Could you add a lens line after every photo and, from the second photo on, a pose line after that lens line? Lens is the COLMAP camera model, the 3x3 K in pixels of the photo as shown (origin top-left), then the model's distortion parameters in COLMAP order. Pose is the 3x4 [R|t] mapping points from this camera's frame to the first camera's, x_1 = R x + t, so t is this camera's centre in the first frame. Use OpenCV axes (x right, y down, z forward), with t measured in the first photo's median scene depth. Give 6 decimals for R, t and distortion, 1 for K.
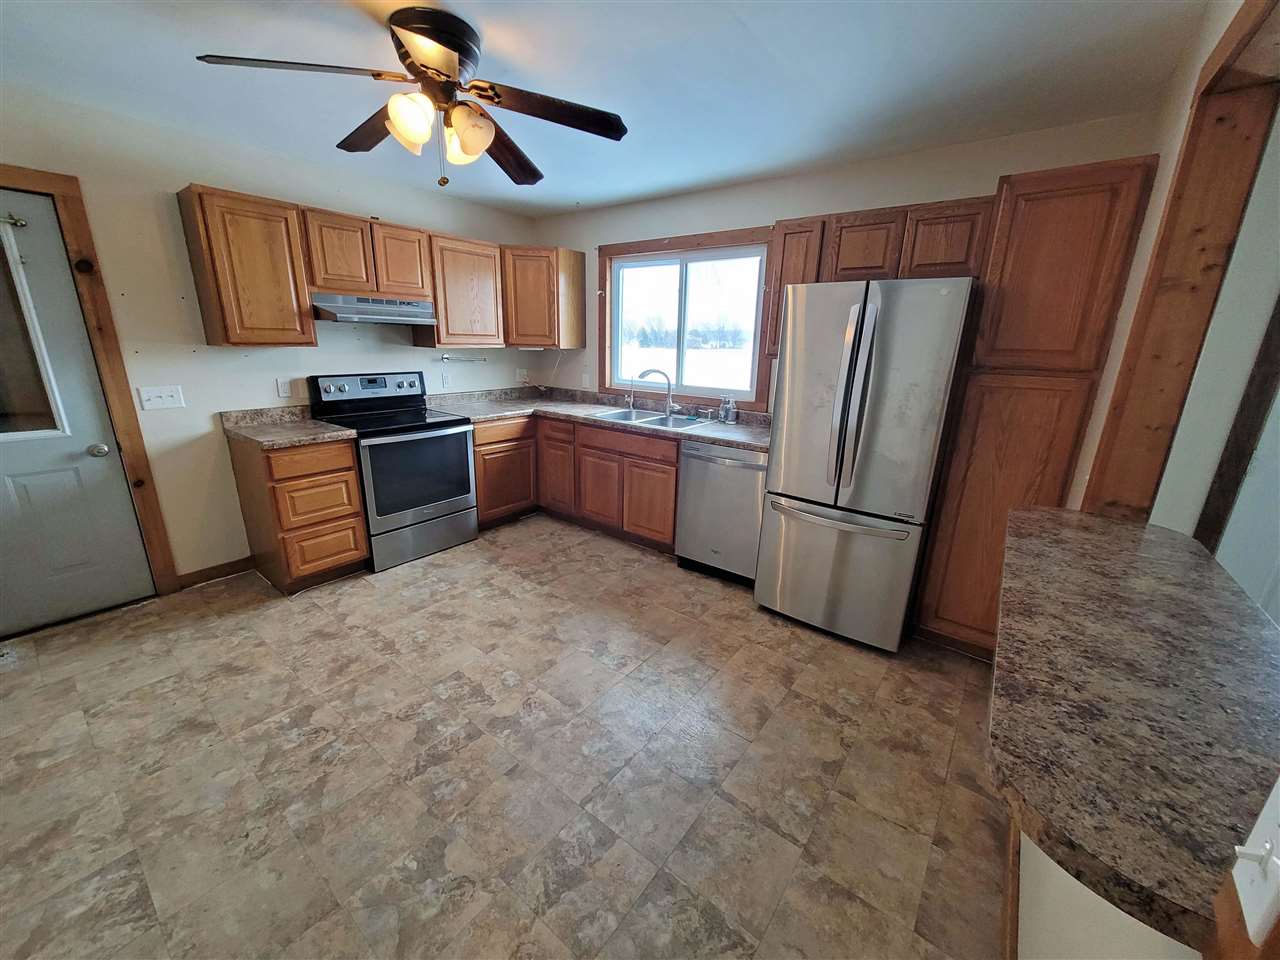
lens RADIAL K [[497.0, 0, 636.6], [0, 497.0, 479.3], [0, 0, 1]] dist [-0.003417, 0.000837]
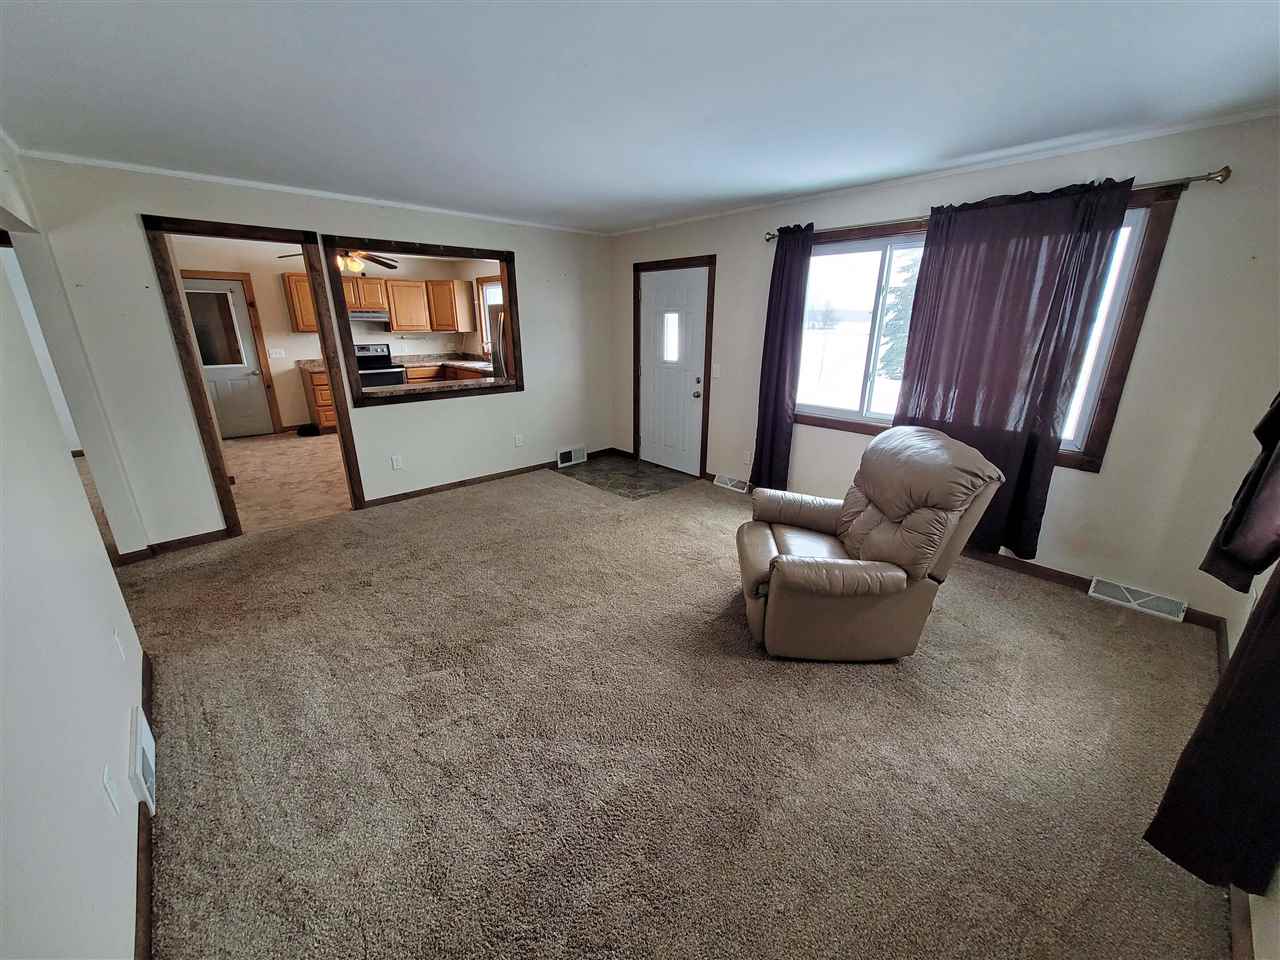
lens RADIAL K [[497.0, 0, 633.8], [0, 497.0, 479.7], [0, 0, 1]] dist [-0.003417, 0.000837]
pose [[0.984405, 0.035116, -0.172377, 1.274490], [-0.029552, 0.998959, 0.034737, 0.330905], [0.173418, -0.029101, 0.984418, -1.177069]]
